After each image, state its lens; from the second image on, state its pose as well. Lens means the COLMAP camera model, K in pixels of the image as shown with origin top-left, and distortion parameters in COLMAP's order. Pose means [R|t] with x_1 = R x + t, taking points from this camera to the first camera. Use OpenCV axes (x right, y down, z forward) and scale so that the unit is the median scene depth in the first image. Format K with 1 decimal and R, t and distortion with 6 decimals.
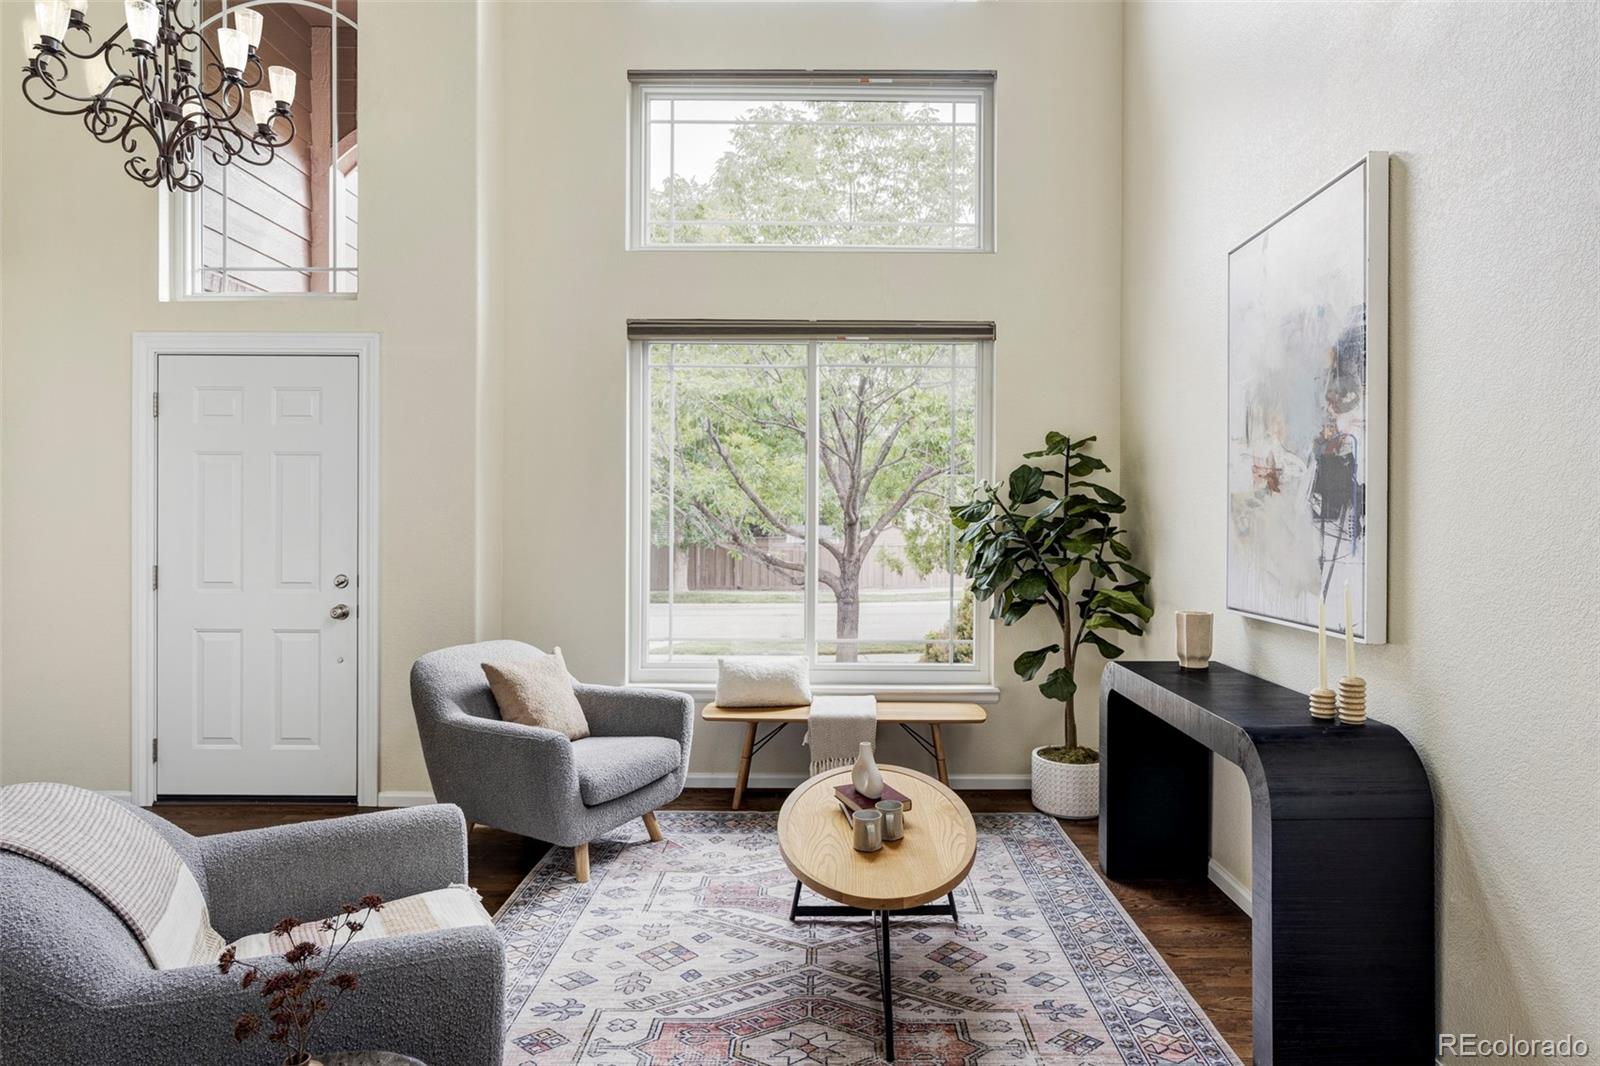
lens RADIAL K [[887.4, 0, 842.5], [0, 887.4, 528.2], [0, 0, 1]] dist [-0.005357, 0.002127]
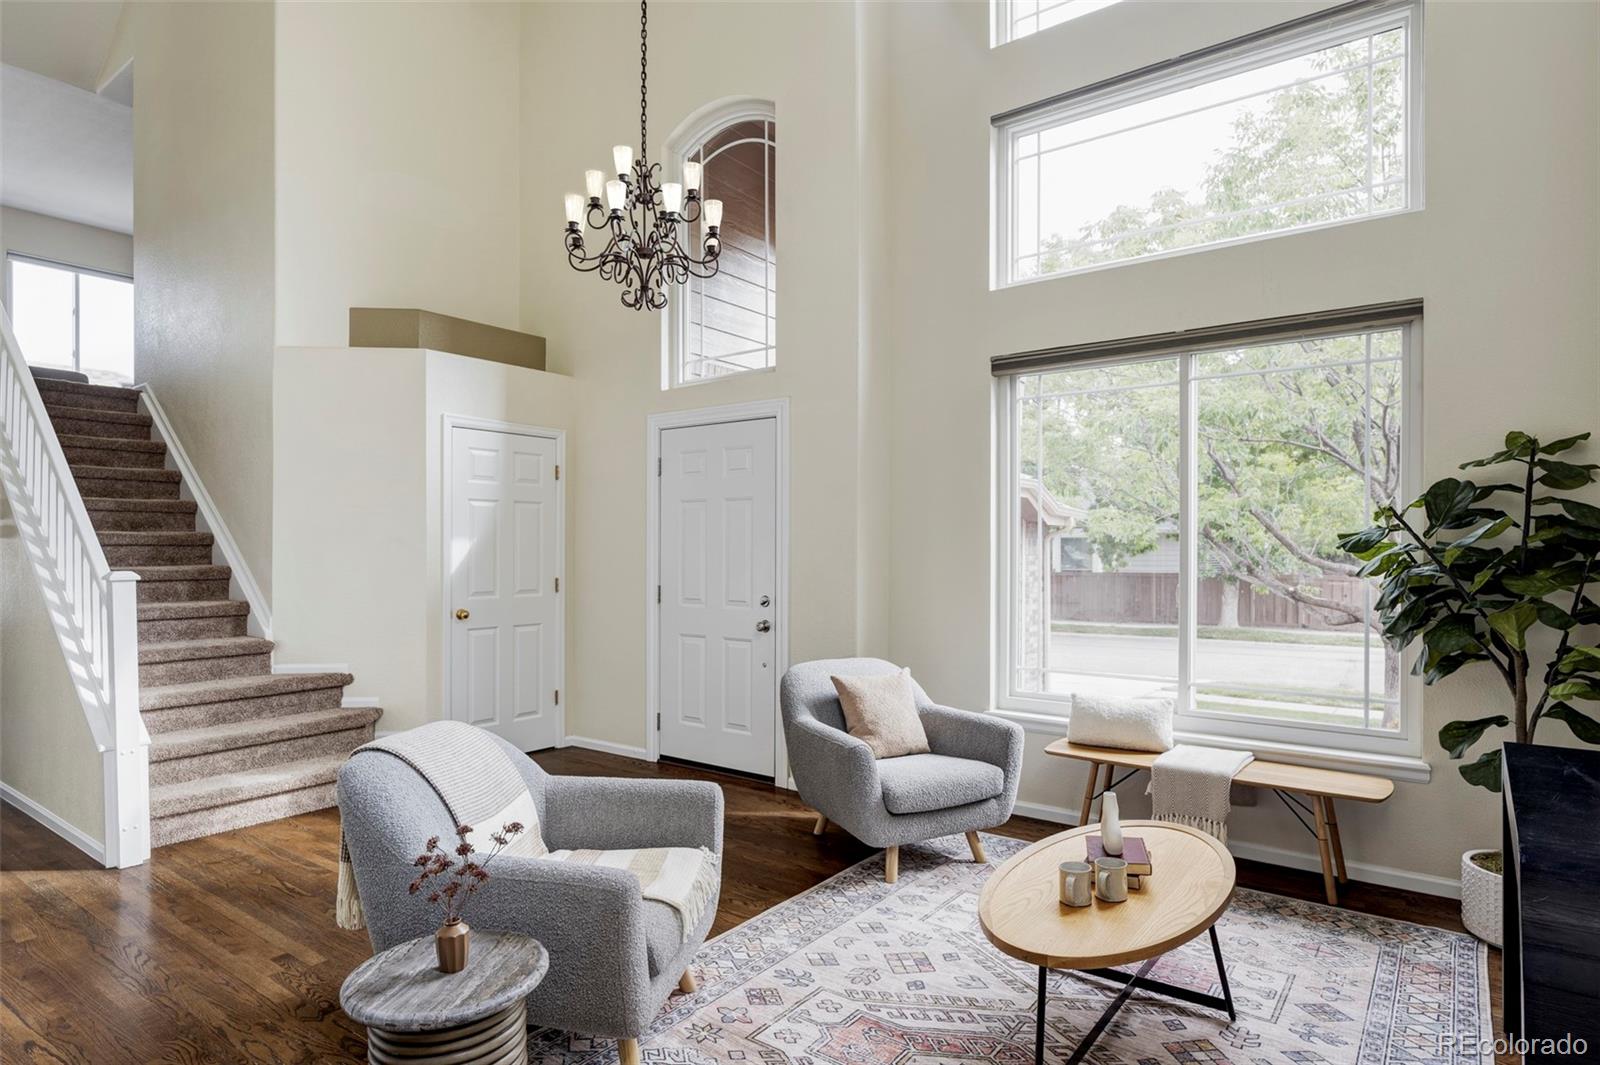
lens RADIAL K [[887.4, 0, 815.8], [0, 887.4, 552.6], [0, 0, 1]] dist [-0.005357, 0.002127]
pose [[0.800081, -0.001013, -0.599891, 0.239546], [-0.002353, 0.999986, -0.004826, -0.001904], [0.599887, 0.005272, 0.800067, 0.056367]]
